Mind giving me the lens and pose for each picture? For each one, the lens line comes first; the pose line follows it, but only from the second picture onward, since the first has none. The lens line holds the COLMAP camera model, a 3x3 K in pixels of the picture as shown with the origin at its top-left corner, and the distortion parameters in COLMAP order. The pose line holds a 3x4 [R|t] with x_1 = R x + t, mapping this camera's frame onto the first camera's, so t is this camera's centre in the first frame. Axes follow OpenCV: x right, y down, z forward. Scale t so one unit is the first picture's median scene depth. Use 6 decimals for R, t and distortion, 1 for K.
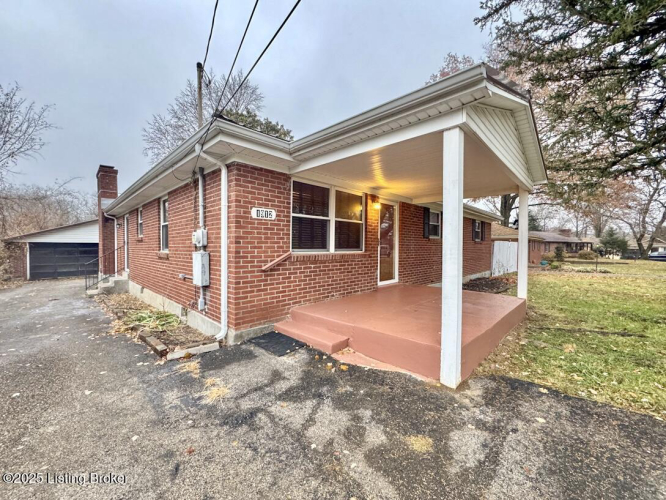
lens RADIAL K [[266.0, 0, 333.0], [0, 266.0, 252.0], [0, 0, 1]] dist [-0.002367, 0.000104]
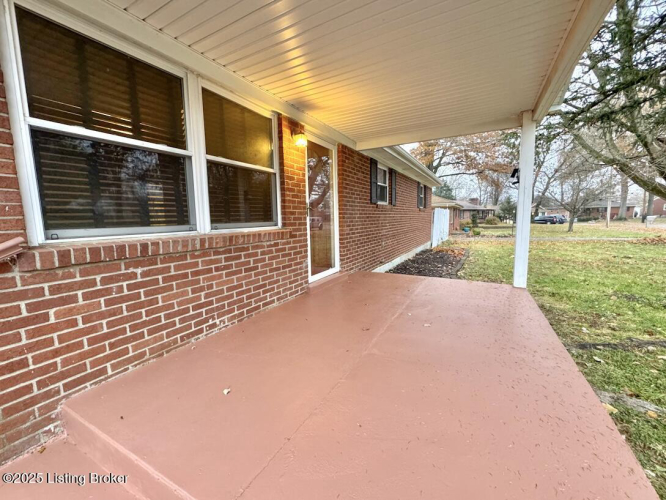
lens RADIAL K [[266.0, 0, 334.1], [0, 266.0, 248.5], [0, 0, 1]] dist [-0.002367, 0.000104]
pose [[0.964975, -0.058404, 0.255759, 0.080614], [0.035391, 0.994973, 0.093678, -0.004446], [-0.259944, -0.081345, 0.962191, 0.448966]]
